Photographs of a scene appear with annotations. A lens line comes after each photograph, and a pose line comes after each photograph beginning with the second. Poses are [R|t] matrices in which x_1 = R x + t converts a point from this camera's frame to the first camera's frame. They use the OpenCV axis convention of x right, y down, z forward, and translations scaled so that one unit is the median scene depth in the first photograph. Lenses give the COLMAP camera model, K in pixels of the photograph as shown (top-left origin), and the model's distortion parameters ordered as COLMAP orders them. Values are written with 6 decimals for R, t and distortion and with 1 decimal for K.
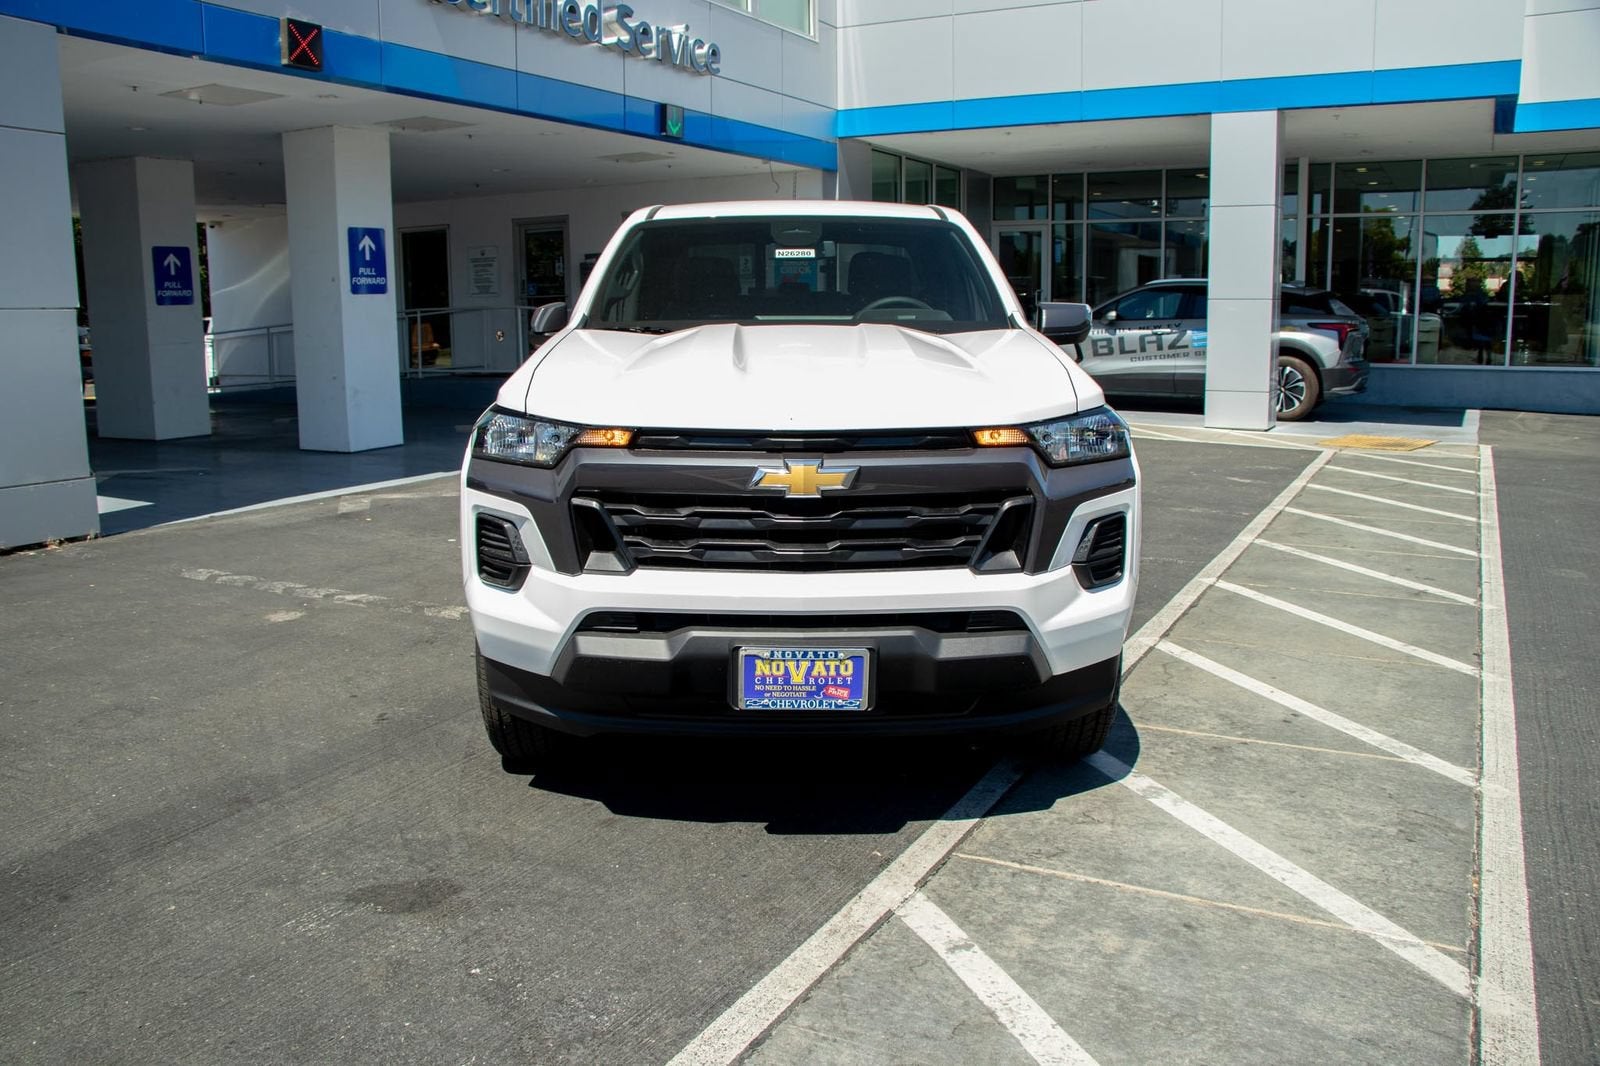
lens RADIAL K [[1298.2, 0, 795.3], [0, 1298.2, 534.4], [0, 0, 1]] dist [-0.155527, 0.098149]
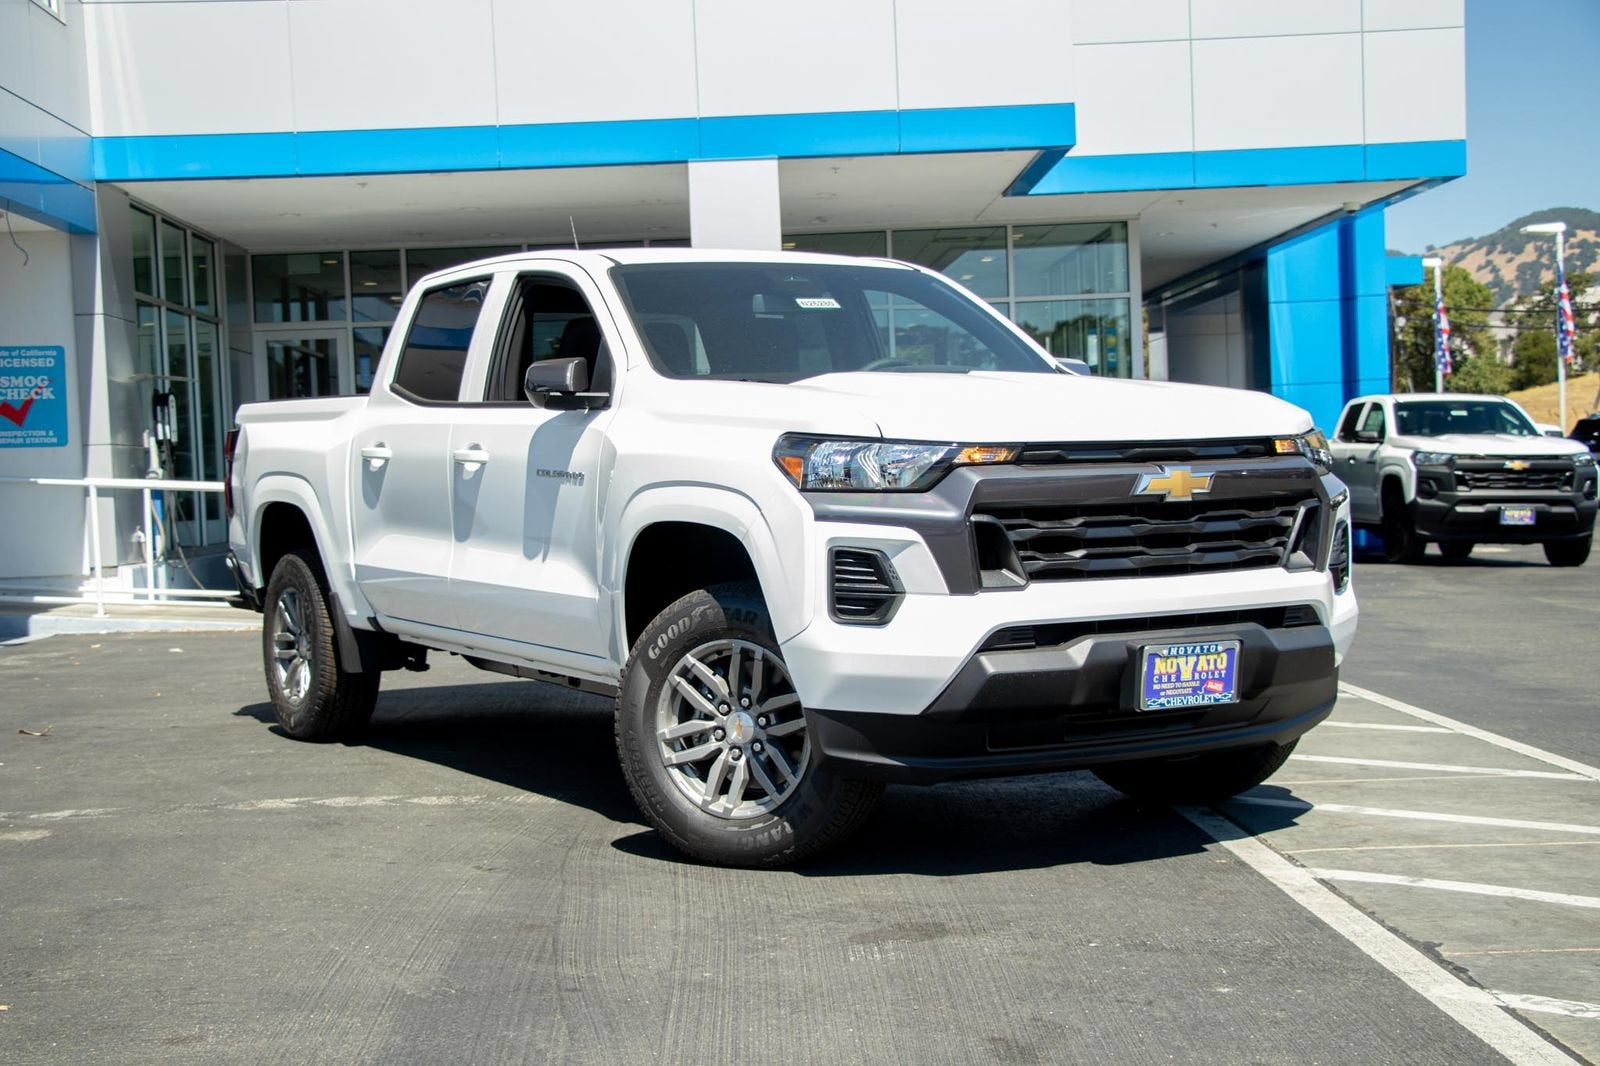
lens RADIAL K [[2235.3, 0, 806.0], [0, 2235.3, 554.2], [0, 0, 1]] dist [0.121639, 0.000000]
pose [[0.863640, -0.045960, 0.502010, -1.141259], [0.120071, 0.985929, -0.116302, 0.185123], [-0.489601, 0.160719, 0.857007, -0.402953]]
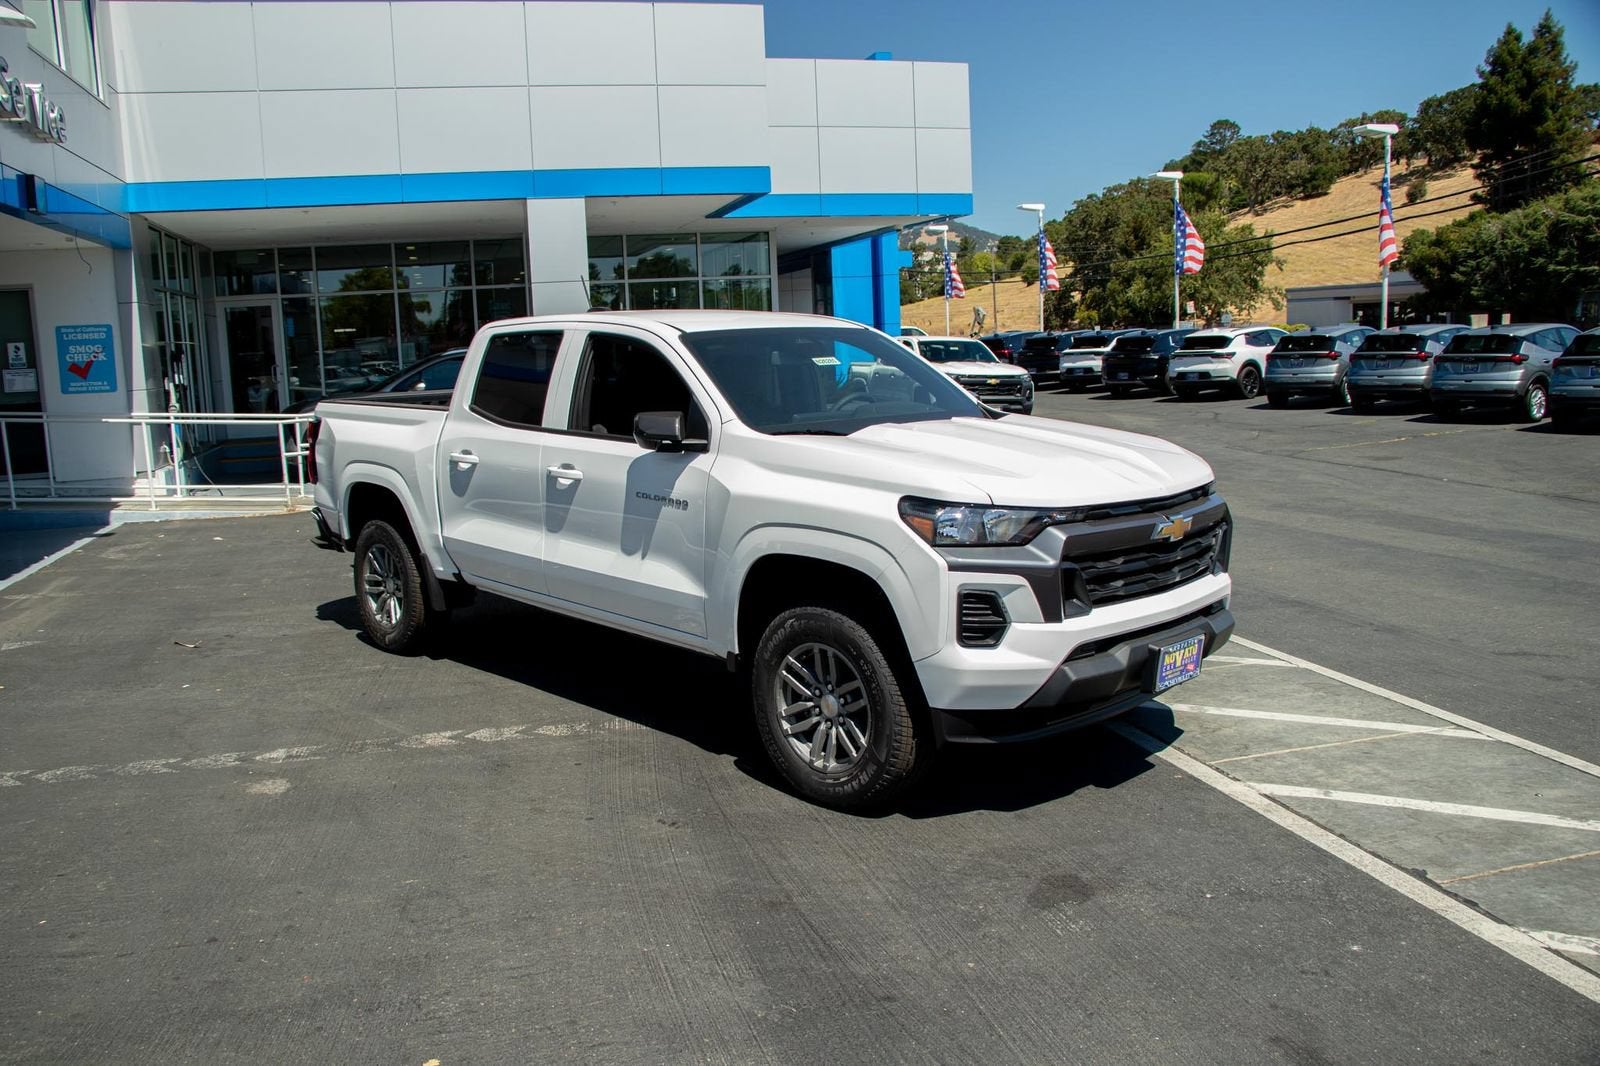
lens RADIAL K [[1298.2, 0, 791.2], [0, 1298.2, 540.4], [0, 0, 1]] dist [-0.155527, 0.098149]
pose [[0.728397, -0.124099, 0.673823, -1.258150], [0.149870, 0.988502, 0.020045, -0.118835], [-0.668563, 0.086386, 0.738621, 0.205589]]
